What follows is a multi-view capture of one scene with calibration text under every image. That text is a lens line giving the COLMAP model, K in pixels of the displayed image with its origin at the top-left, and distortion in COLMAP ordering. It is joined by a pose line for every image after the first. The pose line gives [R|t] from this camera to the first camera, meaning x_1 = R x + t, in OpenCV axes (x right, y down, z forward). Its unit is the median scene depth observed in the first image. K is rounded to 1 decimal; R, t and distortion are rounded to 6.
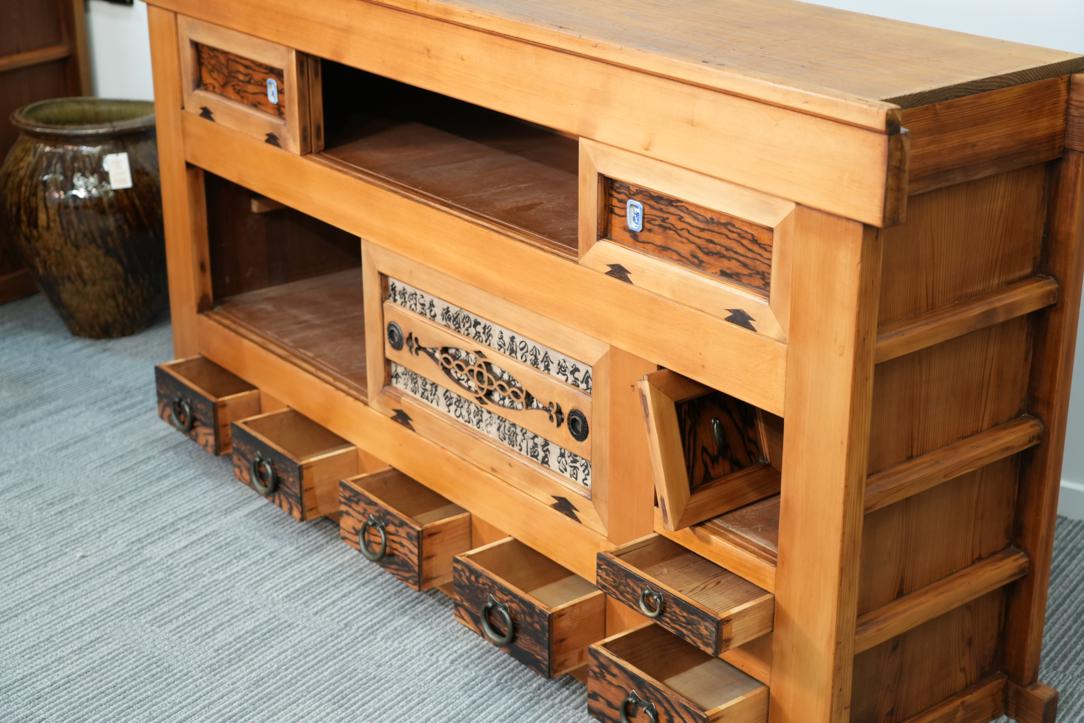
lens RADIAL K [[1773.8, 0, 550.2], [0, 1773.8, 364.1], [0, 0, 1]] dist [-0.018387, 0.000000]
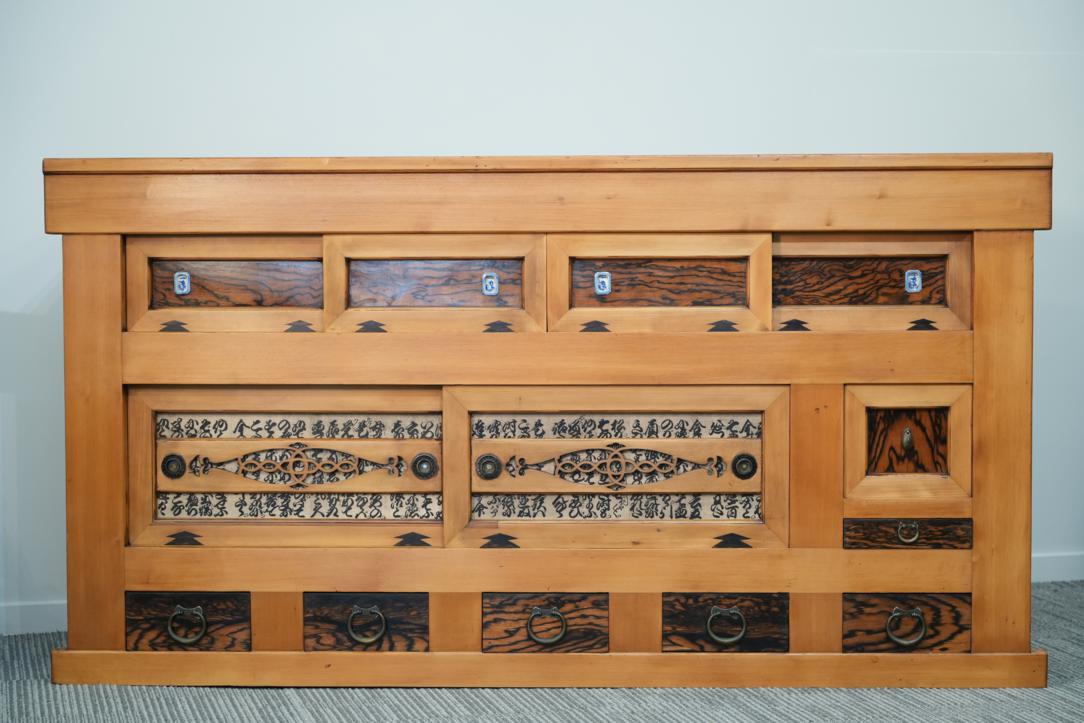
lens RADIAL K [[2164.8, 0, 544.0], [0, 2164.8, 360.0], [0, 0, 1]] dist [-0.030127, 0.000000]
pose [[0.664231, -0.045409, 0.746147, -1.121433], [0.278843, 0.941161, -0.190952, 0.198826], [-0.693574, 0.334894, 0.637810, 0.074153]]
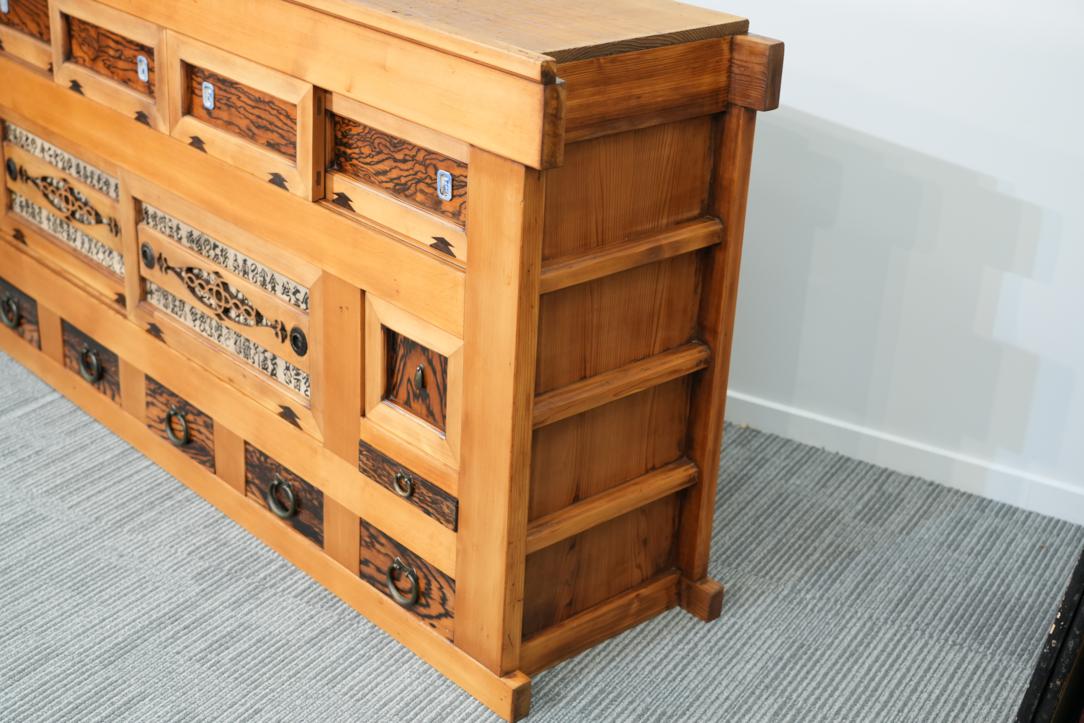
lens RADIAL K [[1565.8, 0, 538.5], [0, 1565.8, 365.7], [0, 0, 1]] dist [-0.019147, 0.000000]
pose [[0.996500, 0.019925, 0.081183, 0.077349], [-0.024210, 0.998347, 0.052133, -0.004453], [-0.080010, -0.053916, 0.995335, 0.019791]]
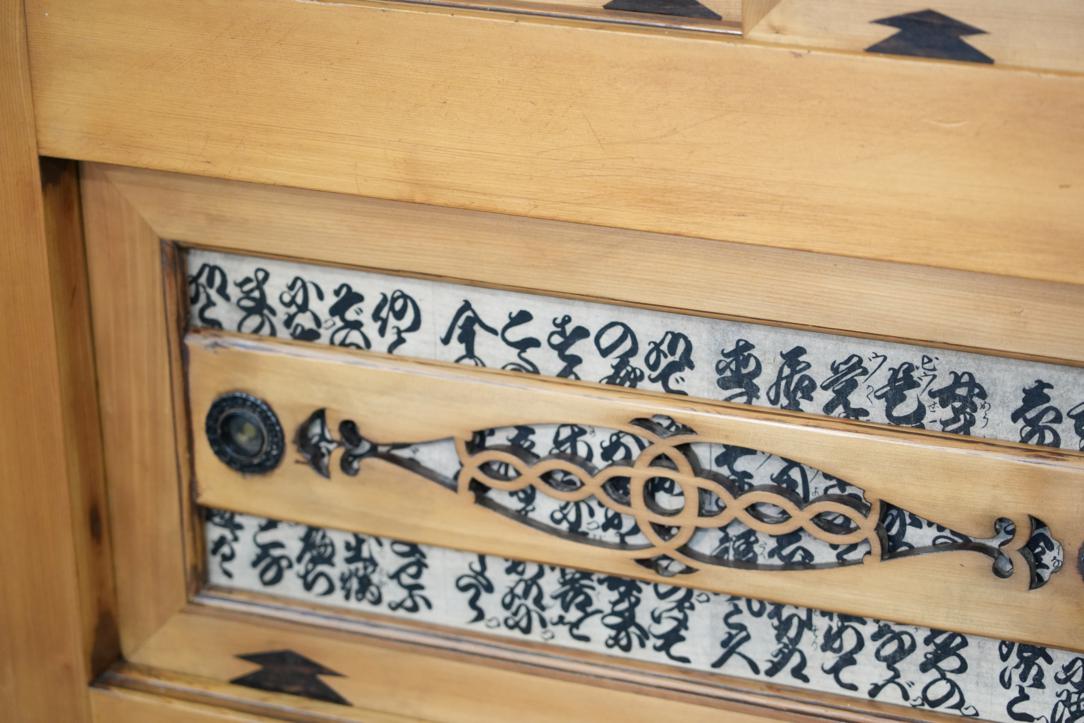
lens RADIAL K [[3235.5, 0, 546.9], [0, 3235.5, 367.3], [0, 0, 1]] dist [-0.069427, 0.000000]
pose [[0.882863, -0.206487, 0.421802, -0.416159], [0.200649, 0.977900, 0.058746, -0.114361], [-0.424610, 0.032770, 0.904783, 0.617633]]
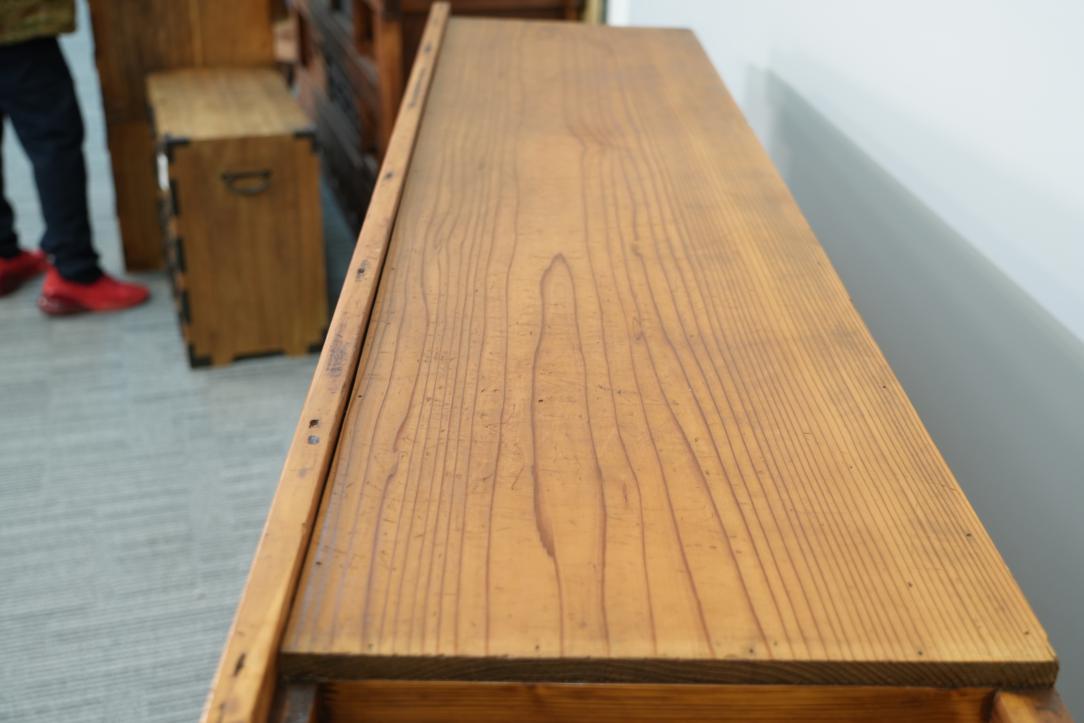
lens RADIAL K [[1258.5, 0, 544.3], [0, 1258.5, 360.7], [0, 0, 1]] dist [0.007291, 0.000000]
pose [[0.800717, 0.299404, -0.518854, 0.273248], [-0.262114, 0.953935, 0.145961, -0.207481], [0.538654, 0.019125, 0.842310, 0.527493]]
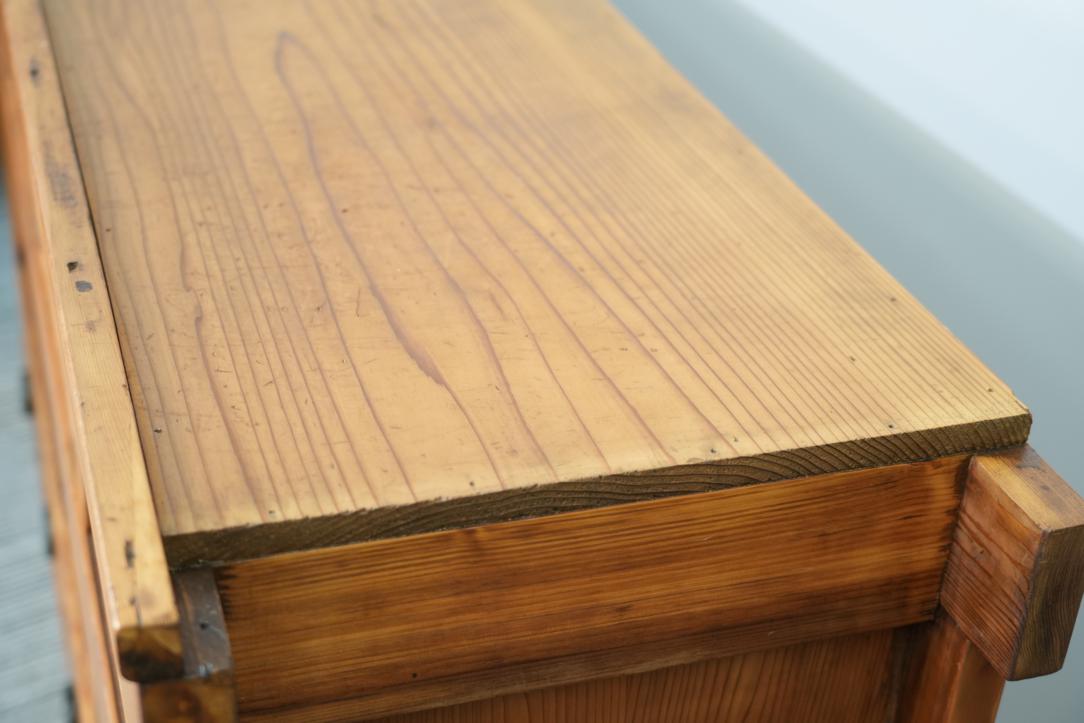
lens RADIAL K [[1693.9, 0, 541.5], [0, 1693.9, 363.9], [0, 0, 1]] dist [0.046137, 0.000000]
pose [[0.938252, 0.227090, -0.260985, 0.237376], [-0.185926, 0.967185, 0.173161, -0.184852], [0.291744, -0.113945, 0.949685, 0.482211]]
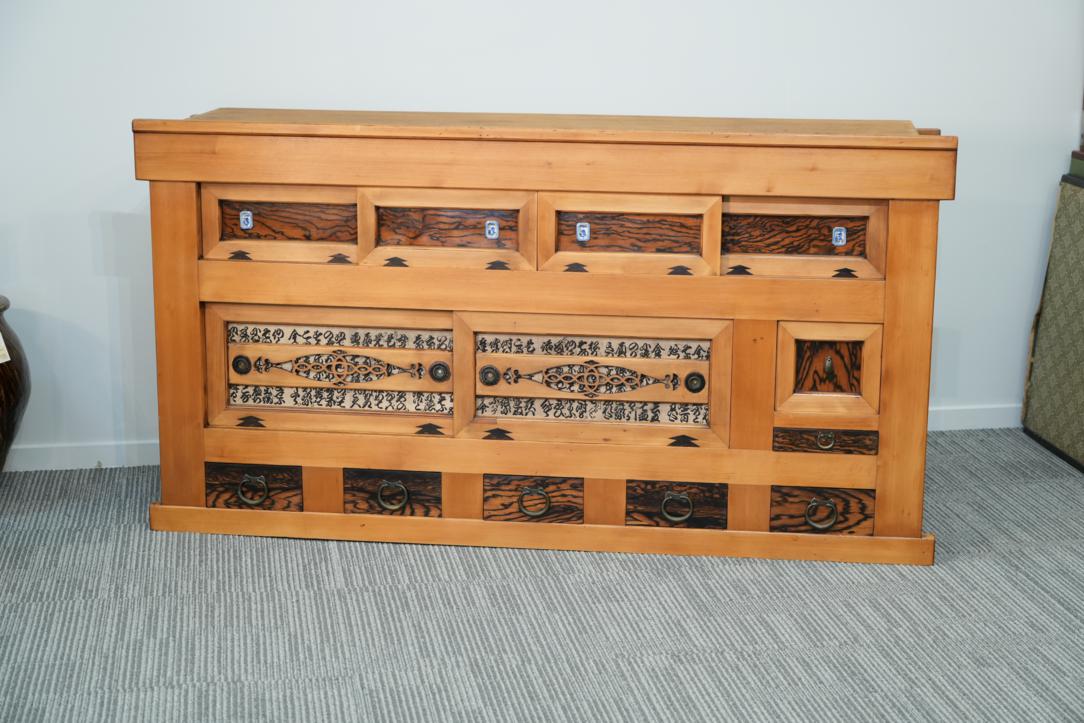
lens RADIAL K [[1855.0, 0, 543.7], [0, 1855.0, 360.3], [0, 0, 1]] dist [-0.037030, 0.000000]
pose [[0.719595, -0.154304, 0.677032, -1.079762], [0.249671, 0.967289, -0.044909, 0.050504], [-0.647956, 0.201352, 0.734582, -0.113695]]
